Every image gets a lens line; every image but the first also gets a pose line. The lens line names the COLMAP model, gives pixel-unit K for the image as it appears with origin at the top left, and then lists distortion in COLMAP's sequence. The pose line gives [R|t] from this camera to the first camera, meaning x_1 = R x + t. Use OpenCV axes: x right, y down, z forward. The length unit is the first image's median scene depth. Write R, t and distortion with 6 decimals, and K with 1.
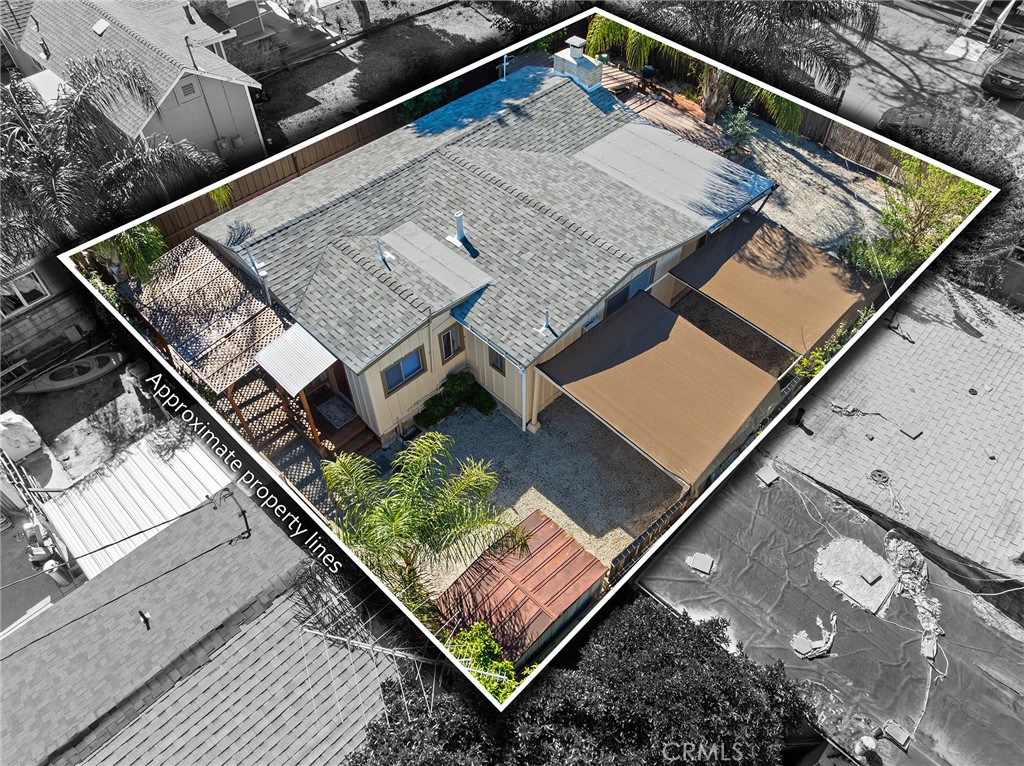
lens RADIAL K [[724.4, 0, 512.0], [0, 724.4, 383.0], [0, 0, 1]] dist [-0.037196, 0.008295]
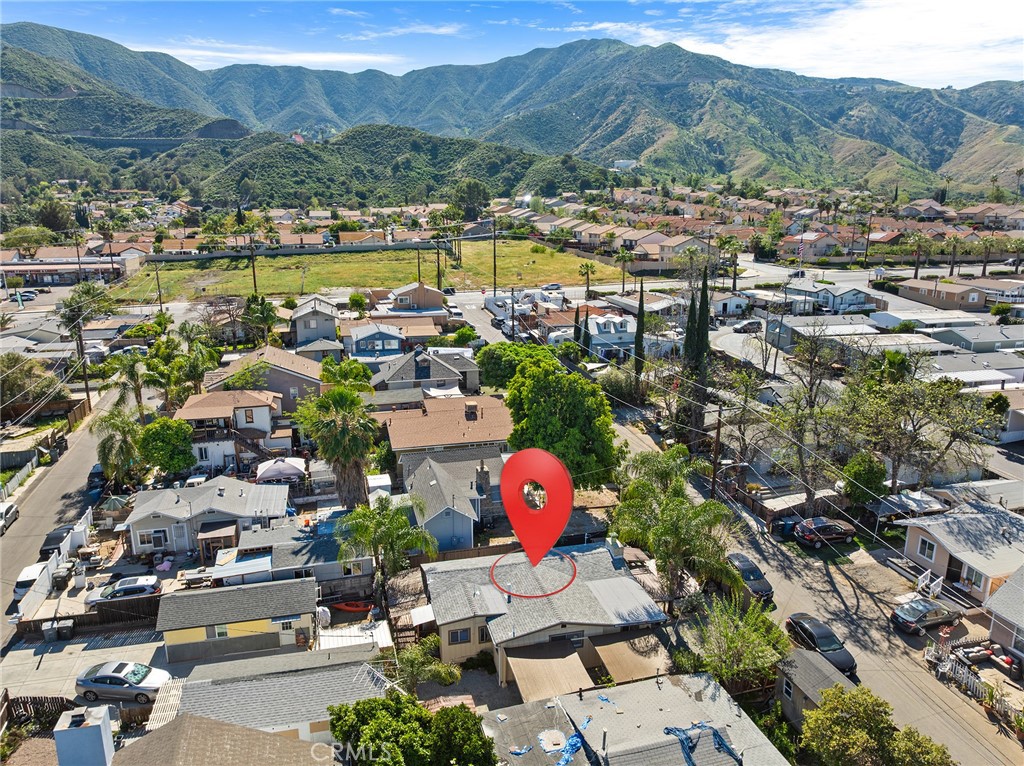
lens RADIAL K [[724.4, 0, 512.0], [0, 724.4, 383.0], [0, 0, 1]] dist [-0.037196, 0.008295]
pose [[0.862709, 0.124679, -0.490090, 0.951925], [-0.386509, 0.787515, -0.480032, 0.357981], [0.326103, 0.603552, 0.727586, -1.055538]]
